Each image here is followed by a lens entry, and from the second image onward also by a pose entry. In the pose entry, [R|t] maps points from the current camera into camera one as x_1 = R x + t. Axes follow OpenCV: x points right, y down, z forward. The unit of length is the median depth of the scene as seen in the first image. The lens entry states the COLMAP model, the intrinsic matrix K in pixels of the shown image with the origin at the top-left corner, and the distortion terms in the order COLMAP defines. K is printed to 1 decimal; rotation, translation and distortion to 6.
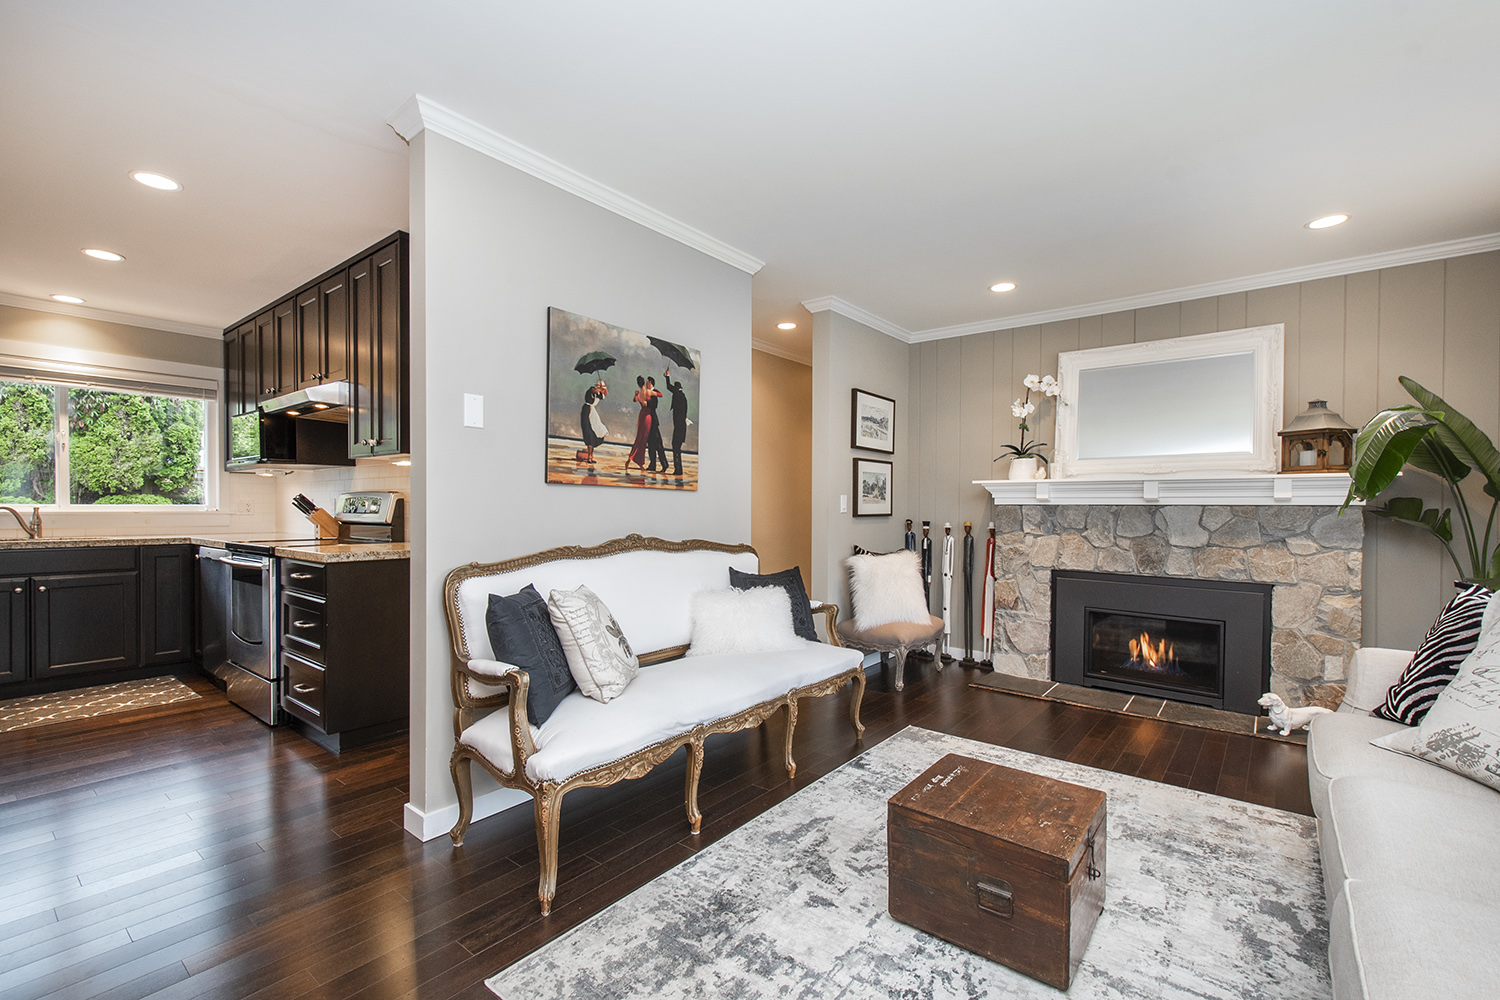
lens RADIAL K [[652.2, 0, 756.7], [0, 652.2, 515.0], [0, 0, 1]] dist [0.020319, -0.008269]
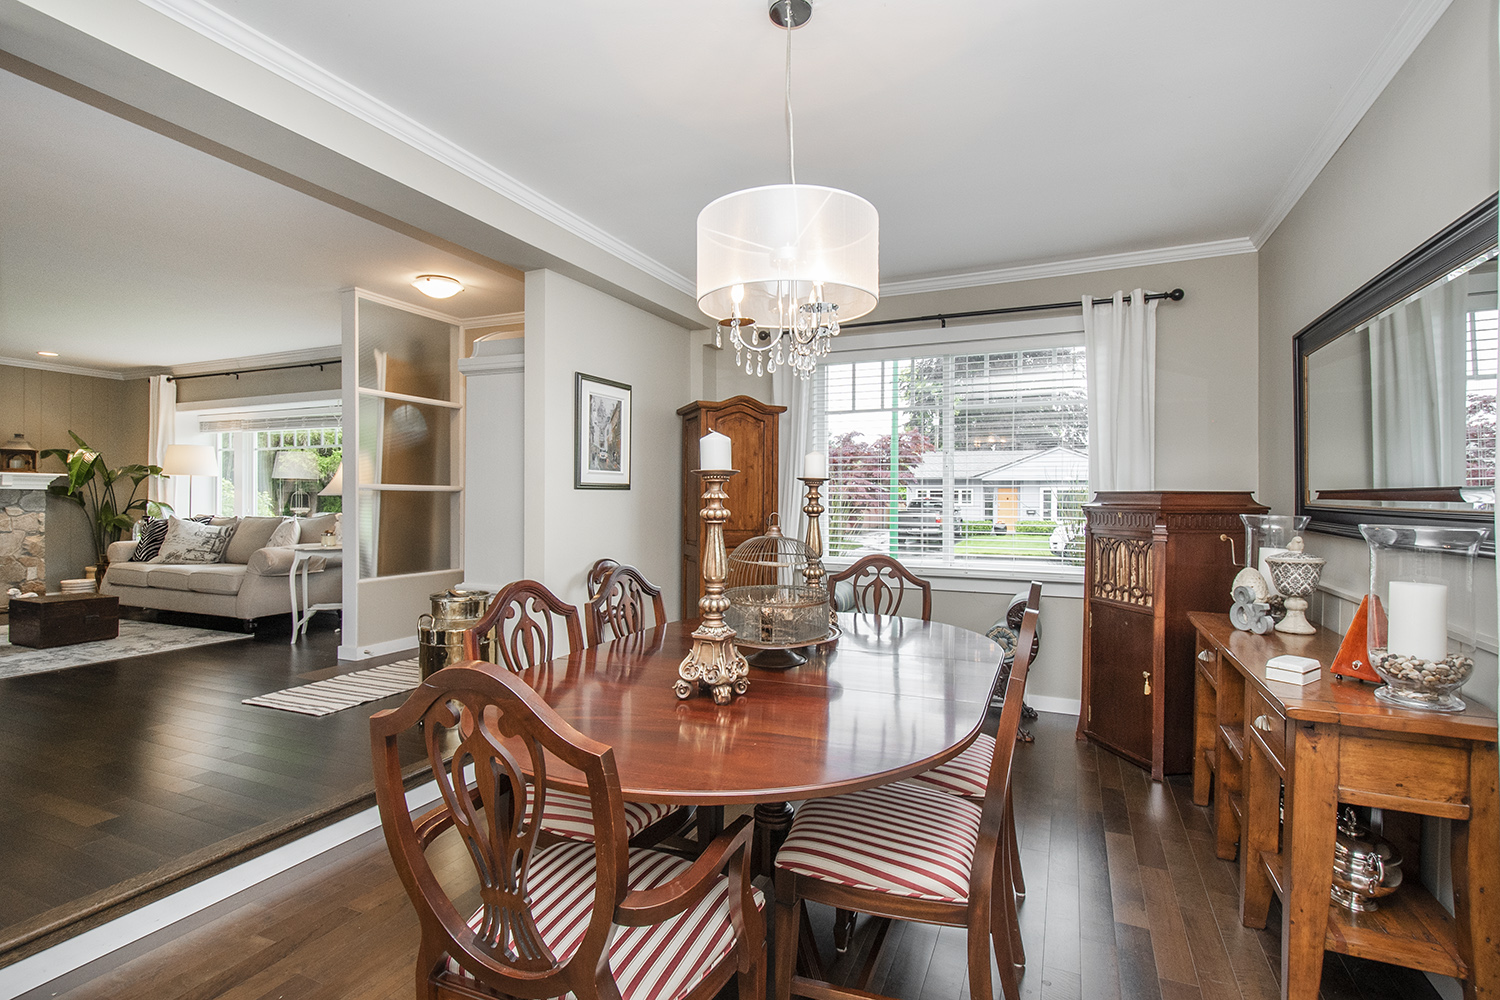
lens RADIAL K [[690.6, 0, 744.6], [0, 690.6, 496.1], [0, 0, 1]] dist [0.014492, -0.007990]
pose [[-0.255441, -0.002233, 0.966822, -1.673422], [0.005698, 0.999976, 0.003815, 0.009886], [-0.966808, 0.006484, -0.255422, -0.520168]]
